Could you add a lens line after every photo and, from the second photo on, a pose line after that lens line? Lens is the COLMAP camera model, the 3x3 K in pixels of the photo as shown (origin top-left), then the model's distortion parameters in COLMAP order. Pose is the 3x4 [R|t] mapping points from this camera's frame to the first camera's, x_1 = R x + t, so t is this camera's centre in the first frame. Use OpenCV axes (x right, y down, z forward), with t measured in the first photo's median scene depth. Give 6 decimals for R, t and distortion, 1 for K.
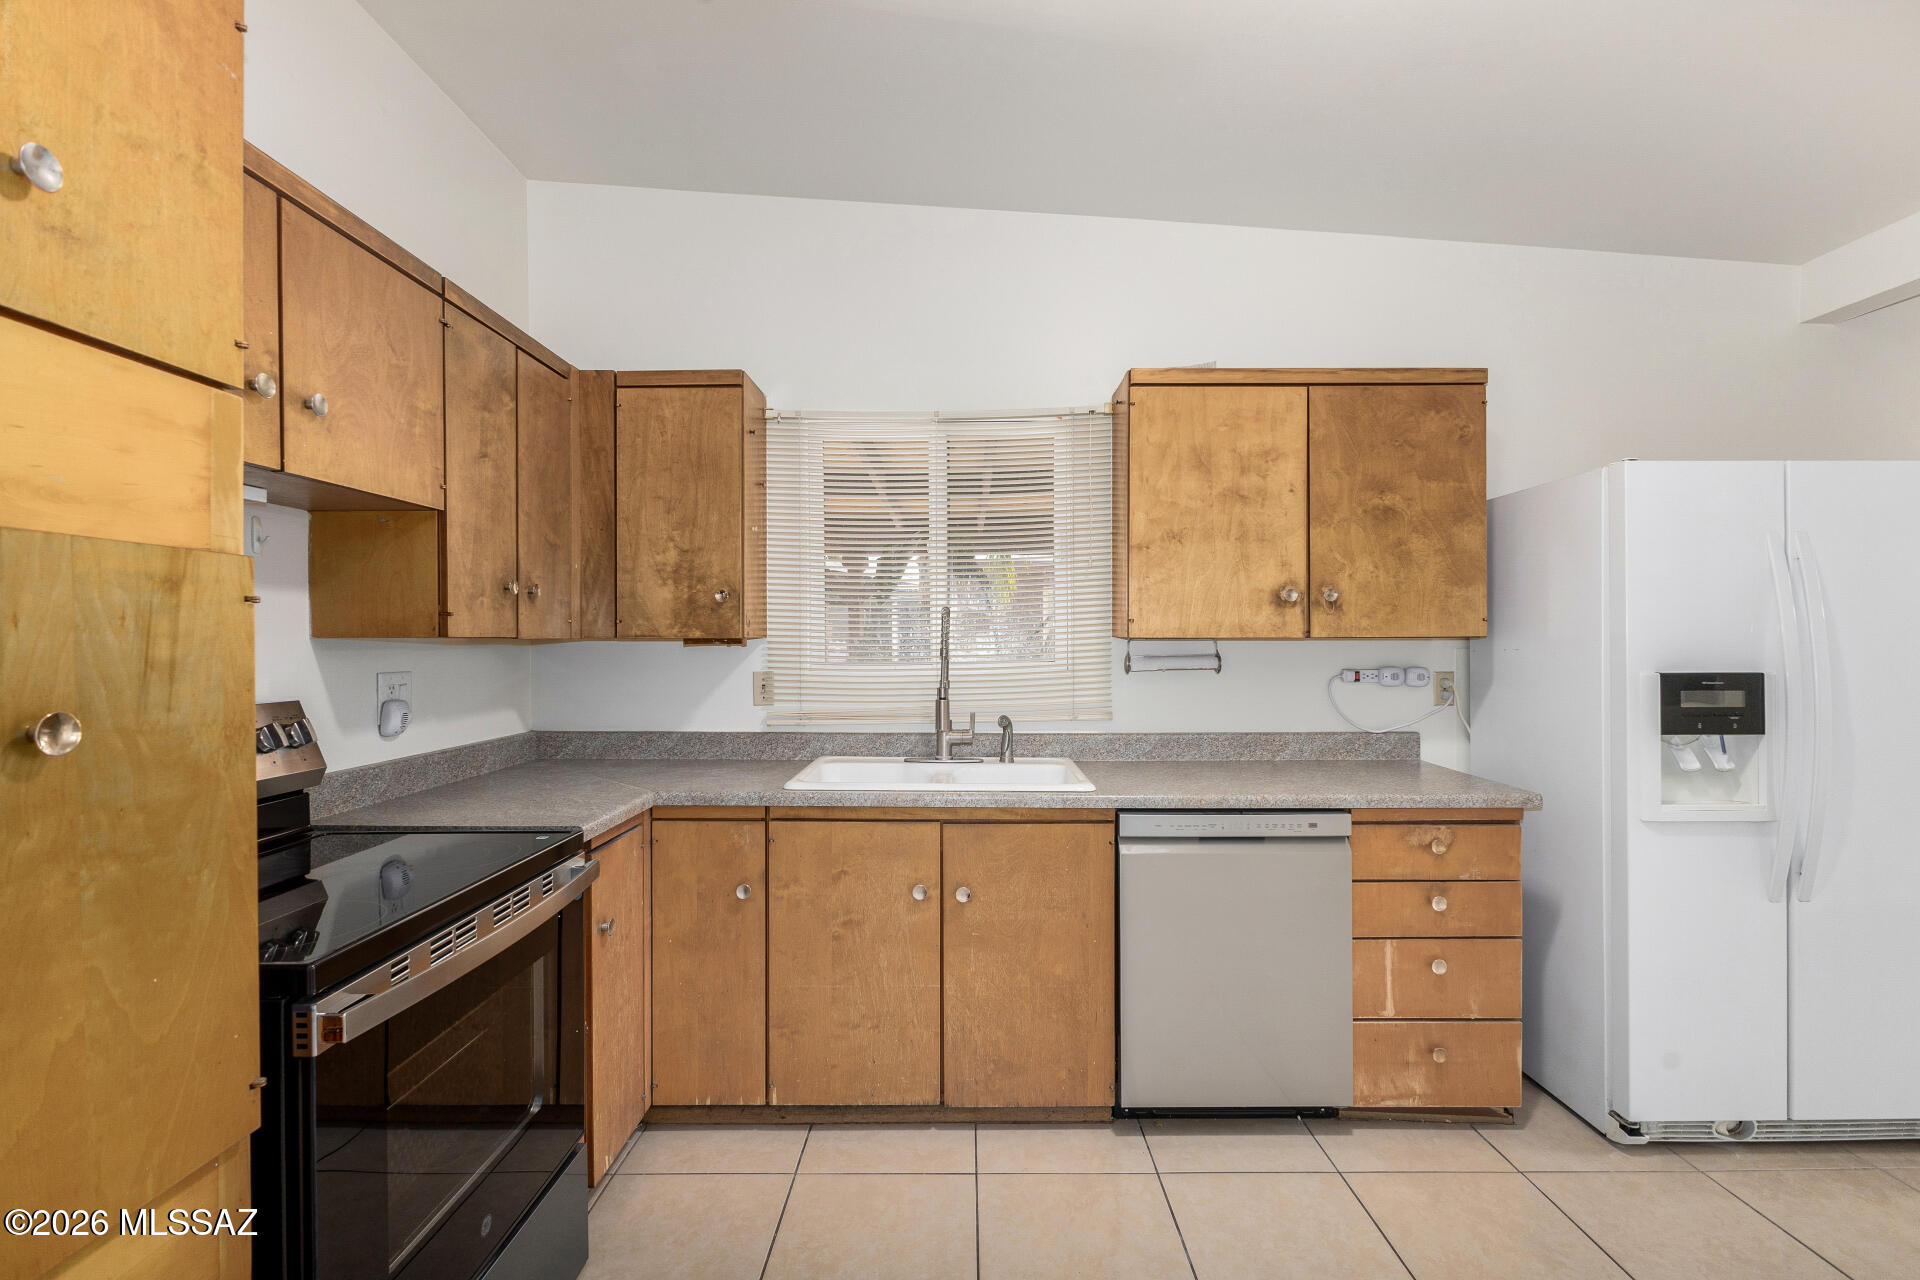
lens RADIAL K [[873.3, 0, 969.4], [0, 873.3, 642.8], [0, 0, 1]] dist [-0.000342, -0.000114]
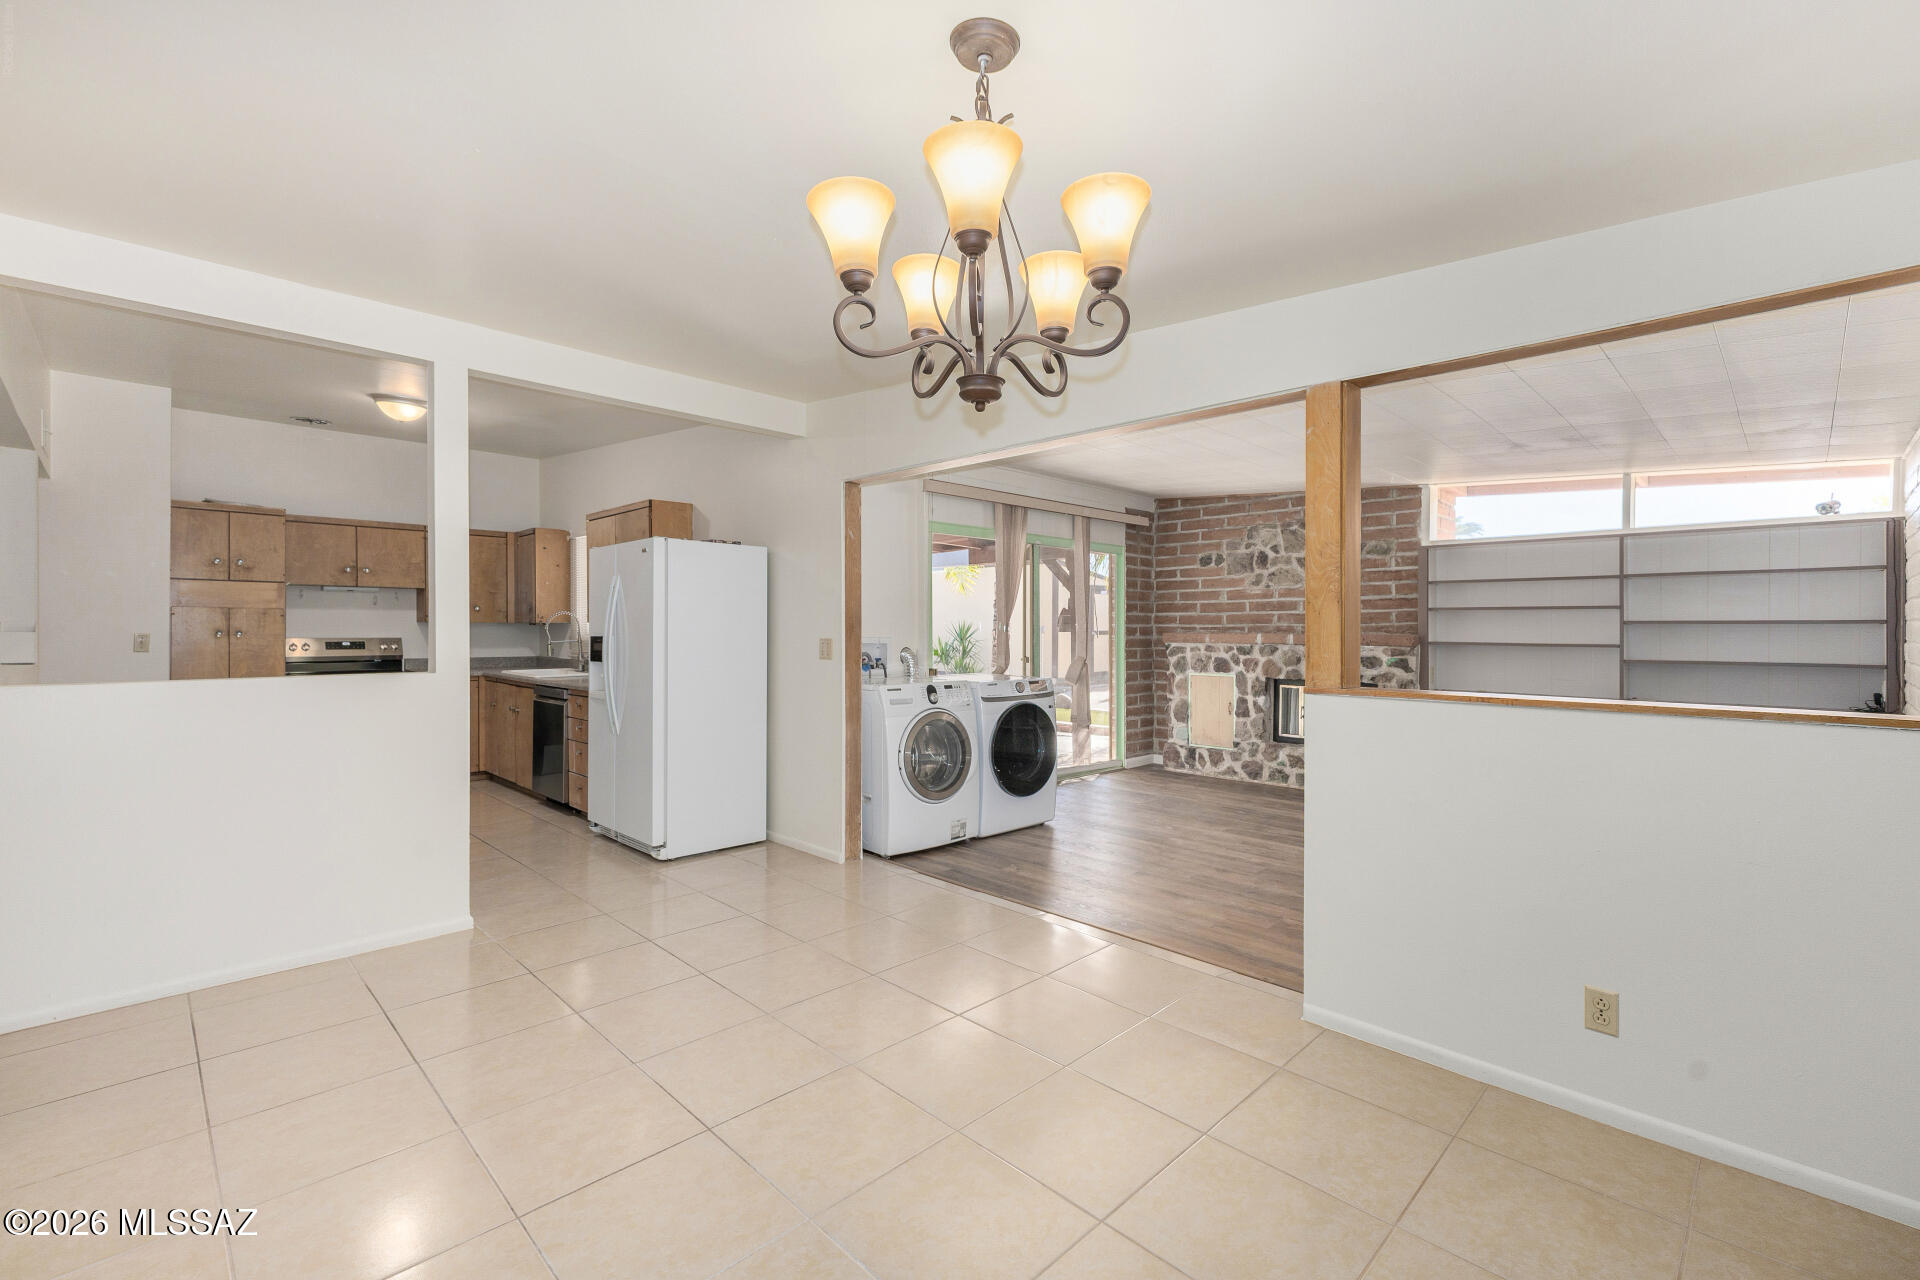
lens RADIAL K [[832.5, 0, 960.0], [0, 832.5, 640.0], [0, 0, 1]] dist [0.011265, -0.000526]
pose [[0.705097, 0.012644, -0.708998, 2.975447], [-0.007487, 0.999918, 0.010385, 0.012181], [0.709071, -0.002014, 0.705134, 0.088736]]
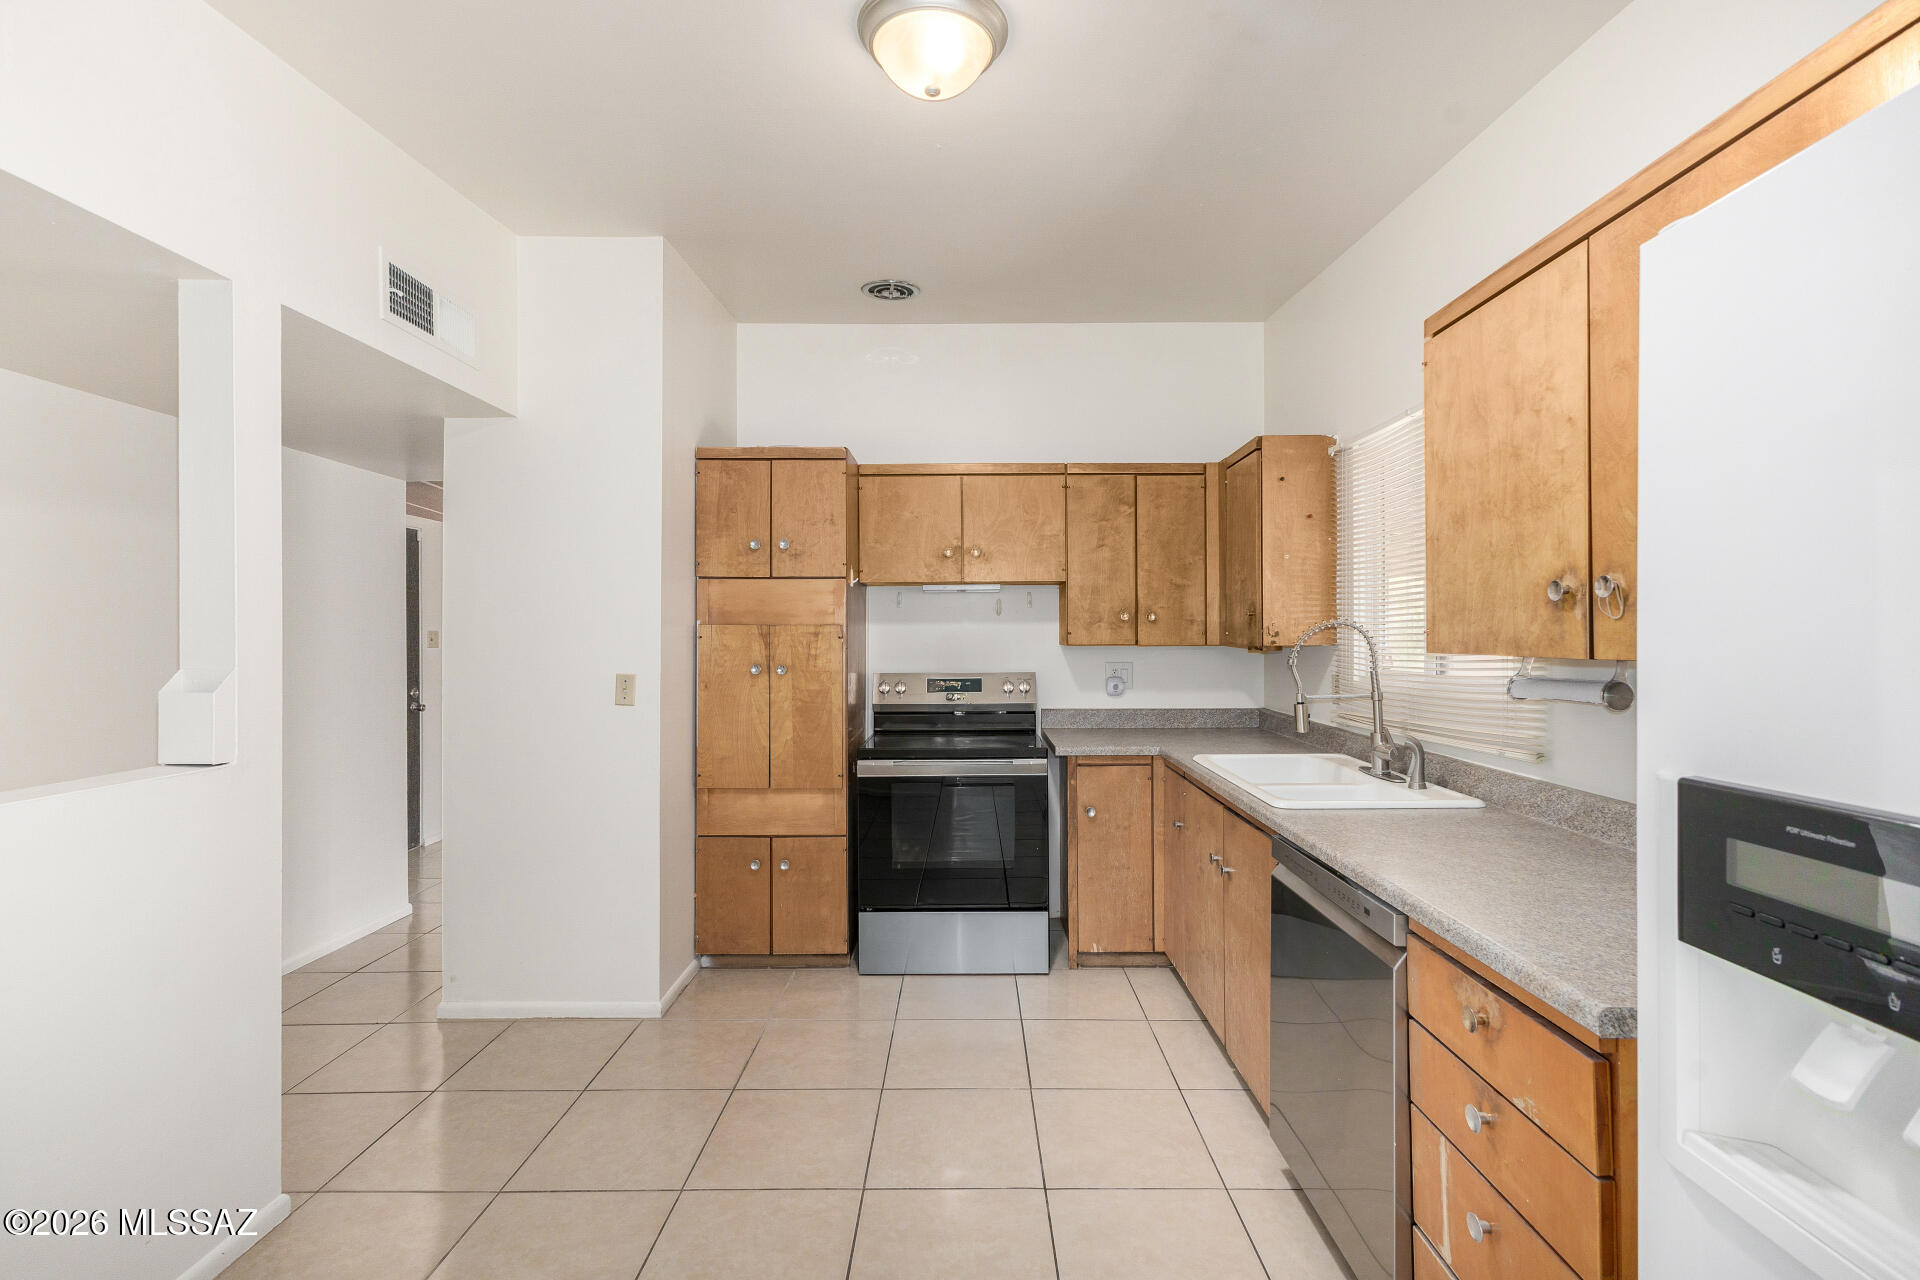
lens RADIAL K [[833.3, 0, 963.4], [0, 833.3, 634.4], [0, 0, 1]] dist [0.012358, -0.000745]
pose [[-0.003100, 0.000427, -0.999995, 1.092430], [0.000449, 1.000000, 0.000426, -0.026205], [0.999995, -0.000448, -0.003101, 0.651836]]
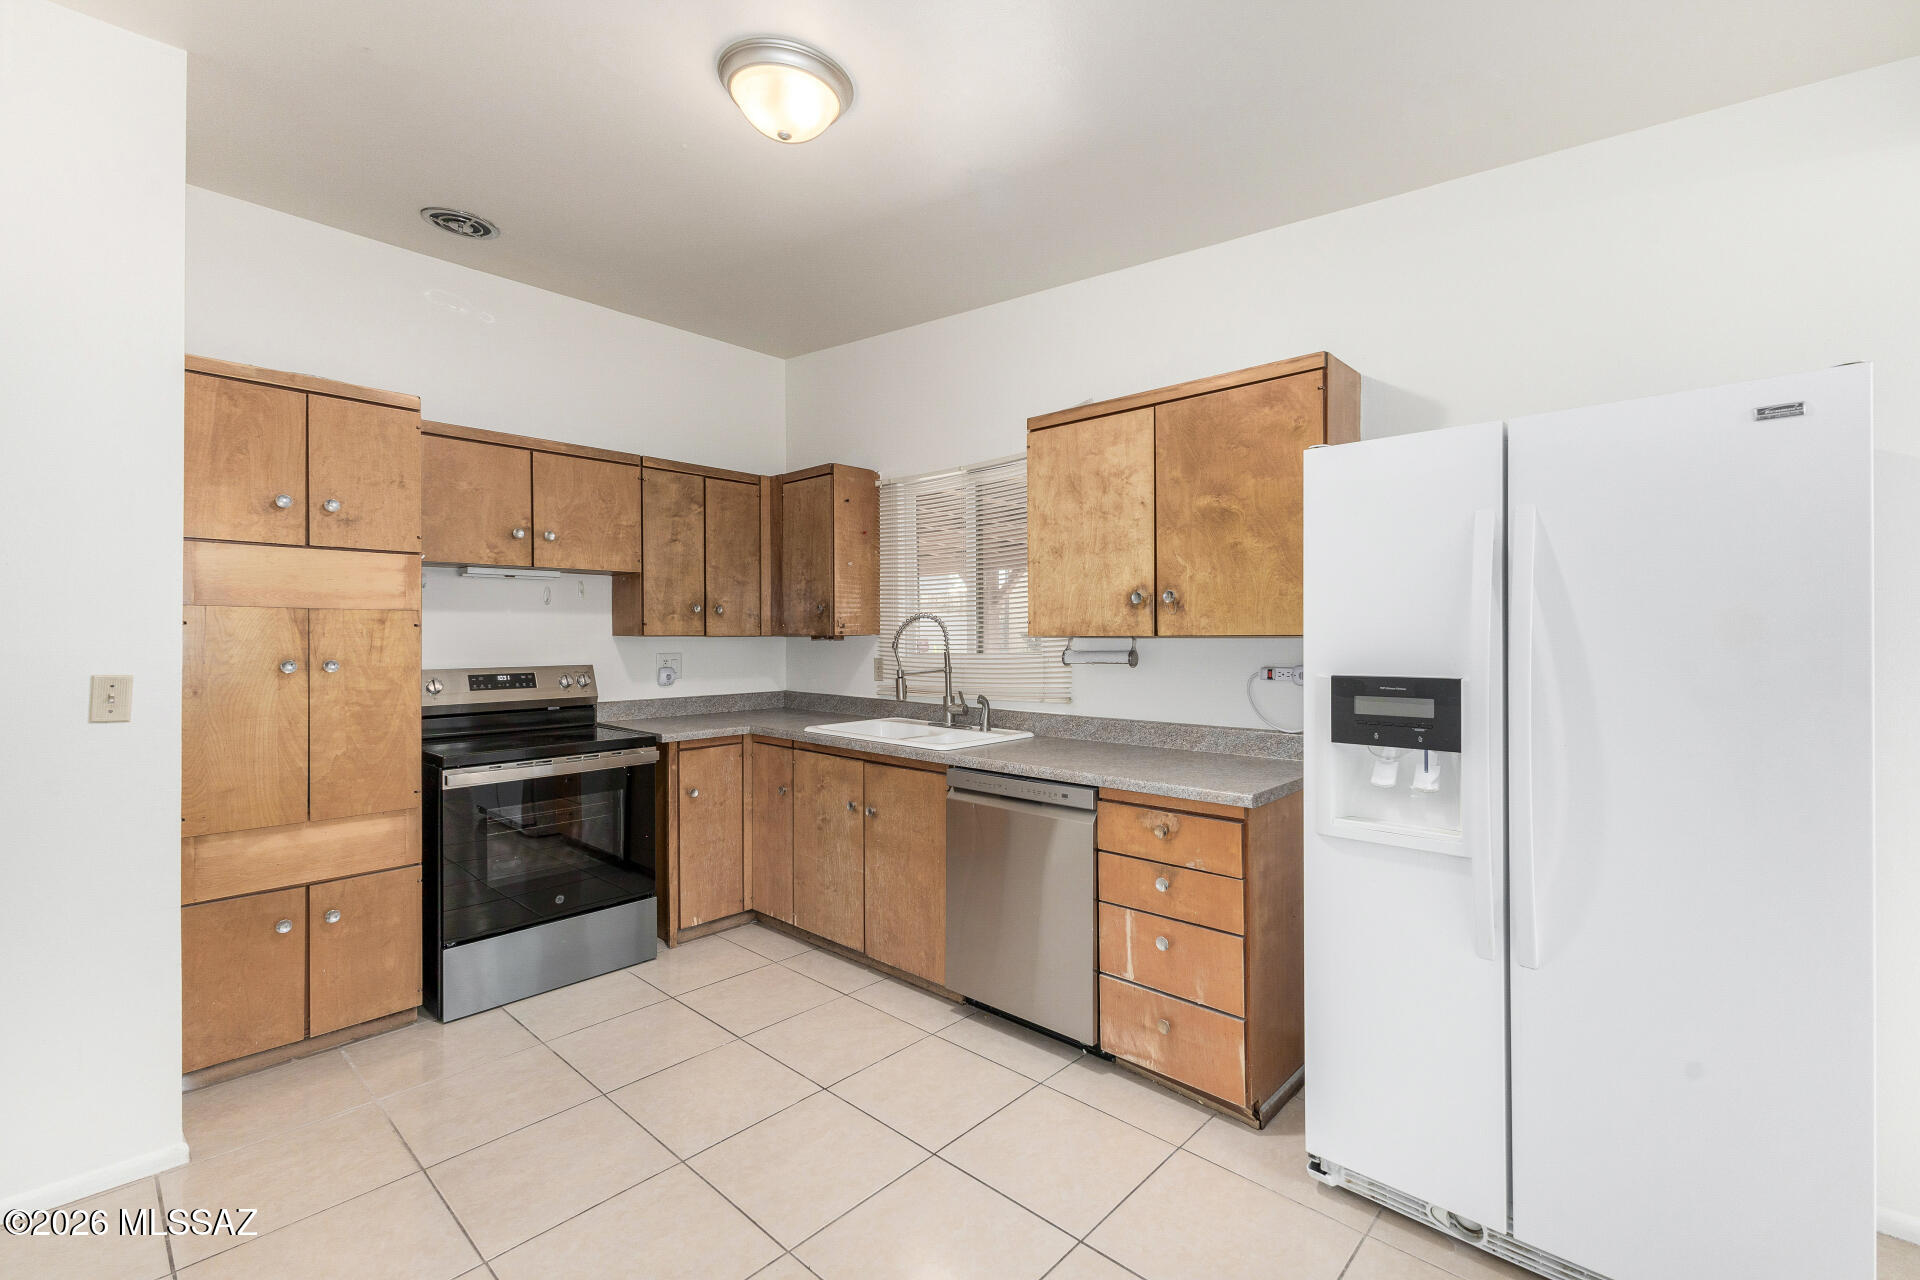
lens RADIAL K [[833.3, 0, 963.4], [0, 833.3, 634.4], [0, 0, 1]] dist [0.012358, -0.000745]
pose [[0.734876, 0.000488, -0.678201, 1.043815], [-0.000882, 1.000000, -0.000237, -0.008088], [0.678201, 0.000772, 0.734876, 0.079513]]
